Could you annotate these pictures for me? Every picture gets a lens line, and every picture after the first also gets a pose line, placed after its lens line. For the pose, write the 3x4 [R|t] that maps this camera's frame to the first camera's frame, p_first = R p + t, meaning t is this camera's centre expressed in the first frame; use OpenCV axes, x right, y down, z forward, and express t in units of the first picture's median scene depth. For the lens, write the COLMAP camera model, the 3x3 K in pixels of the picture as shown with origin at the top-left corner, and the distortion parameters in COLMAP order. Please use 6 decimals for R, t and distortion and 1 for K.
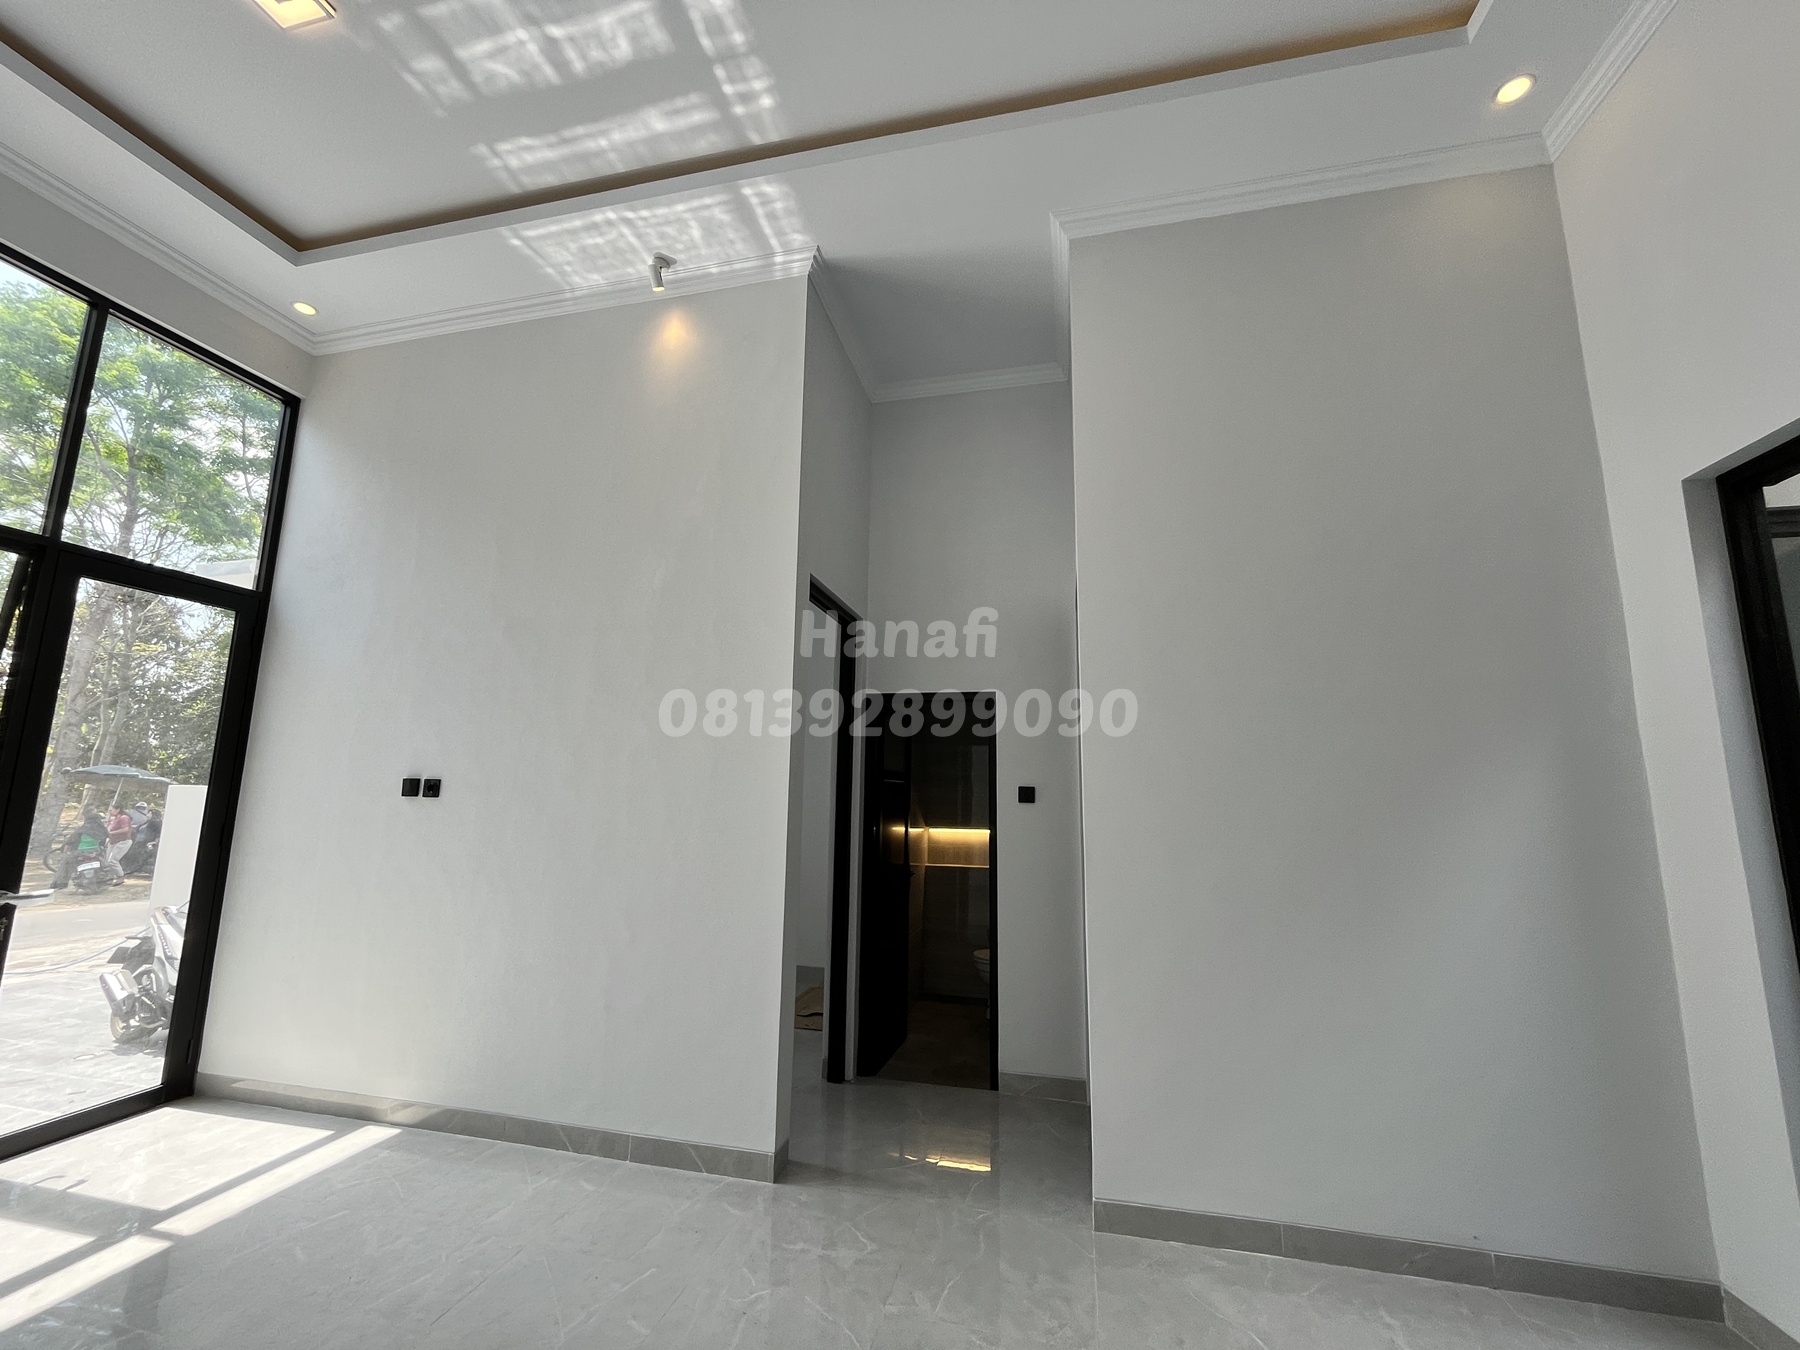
lens RADIAL K [[732.5, 0, 899.6], [0, 732.5, 678.5], [0, 0, 1]] dist [-0.001060, 0.000318]
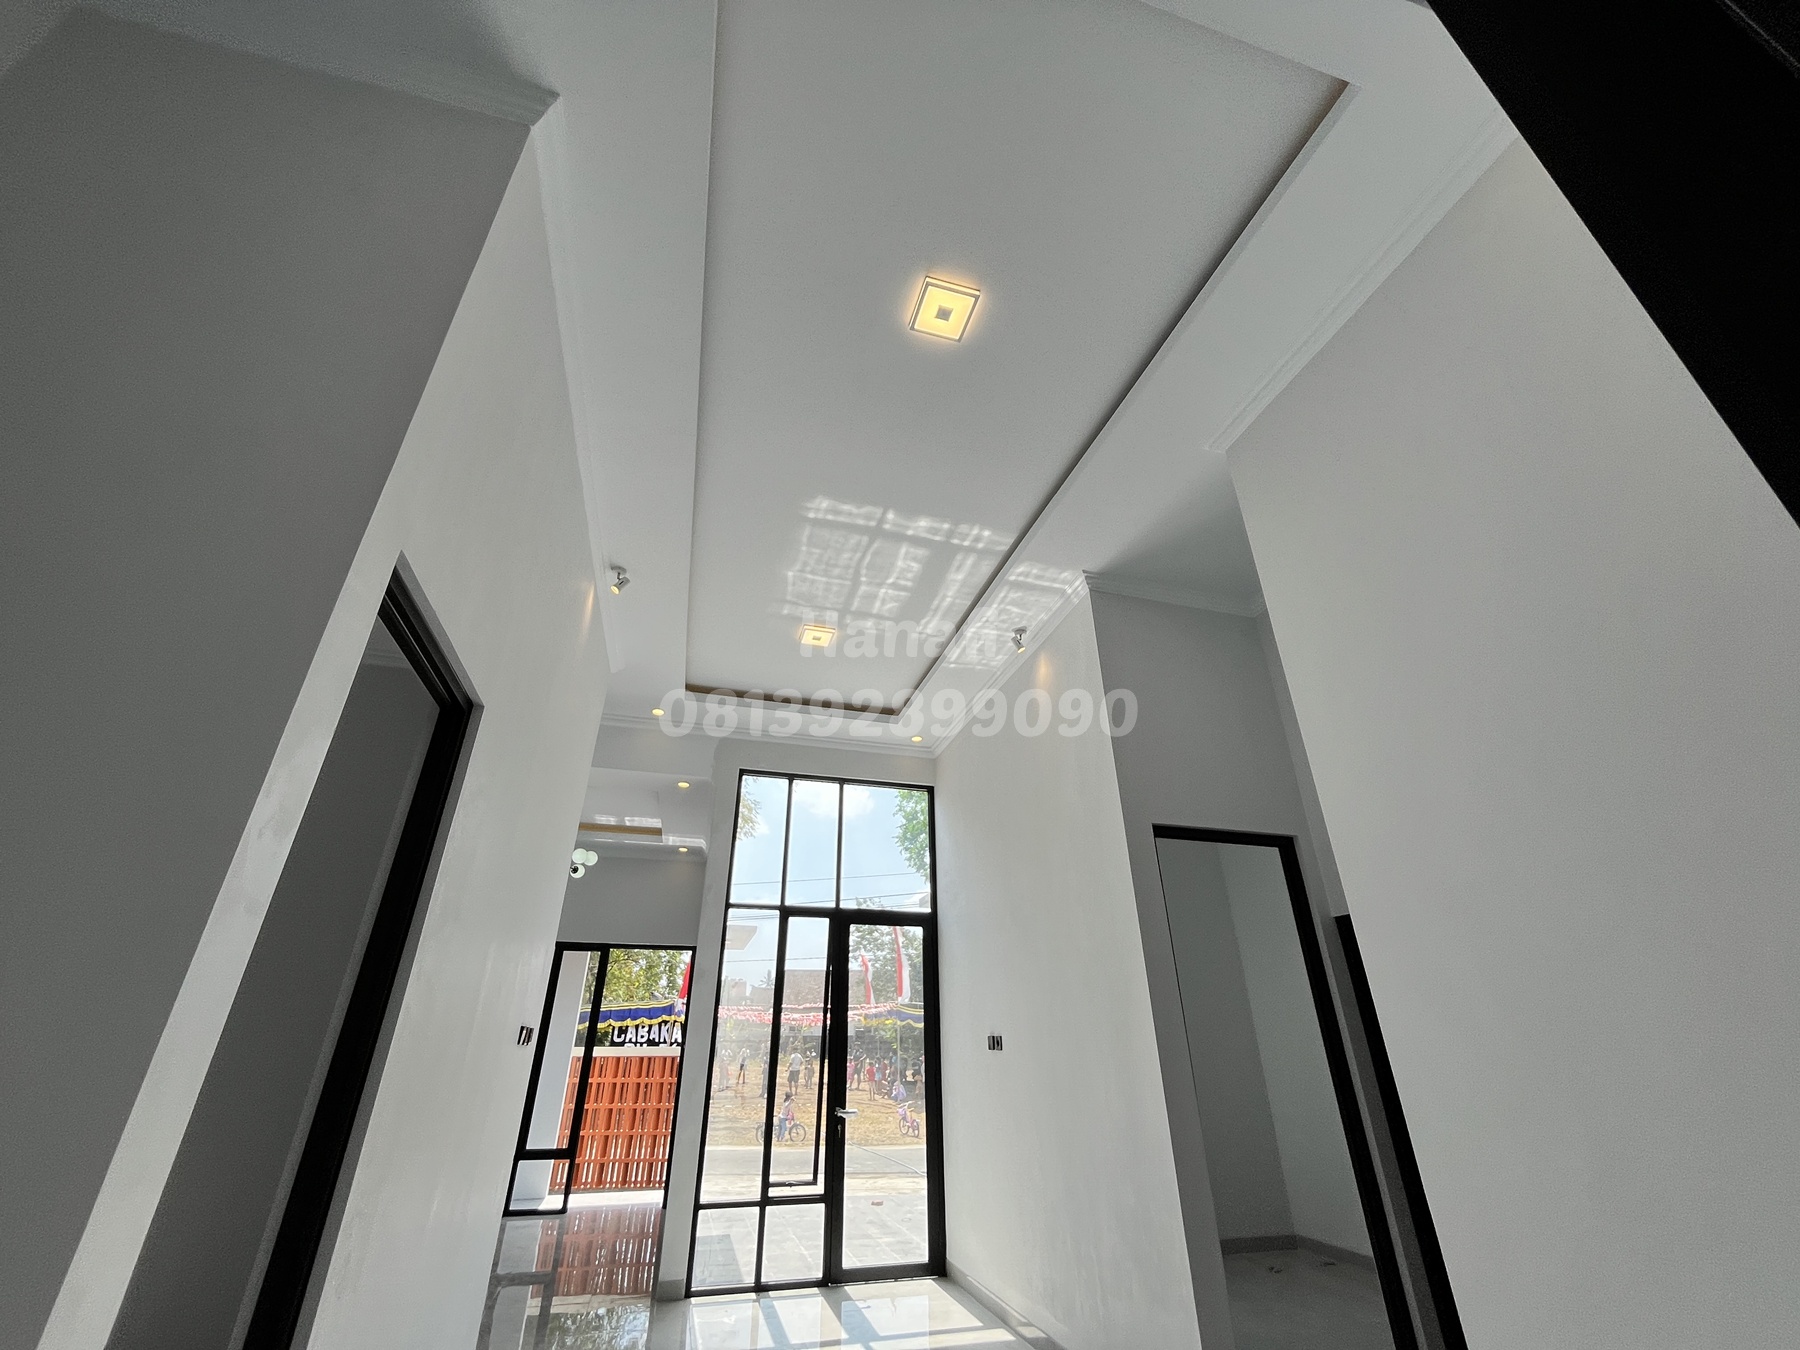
lens RADIAL K [[732.5, 0, 903.9], [0, 732.5, 676.8], [0, 0, 1]] dist [-0.001060, 0.000318]
pose [[0.489578, -0.403786, -0.772833, 0.717121], [0.148389, 0.911970, -0.382480, 0.025061], [0.859241, 0.072574, 0.506398, 0.109403]]
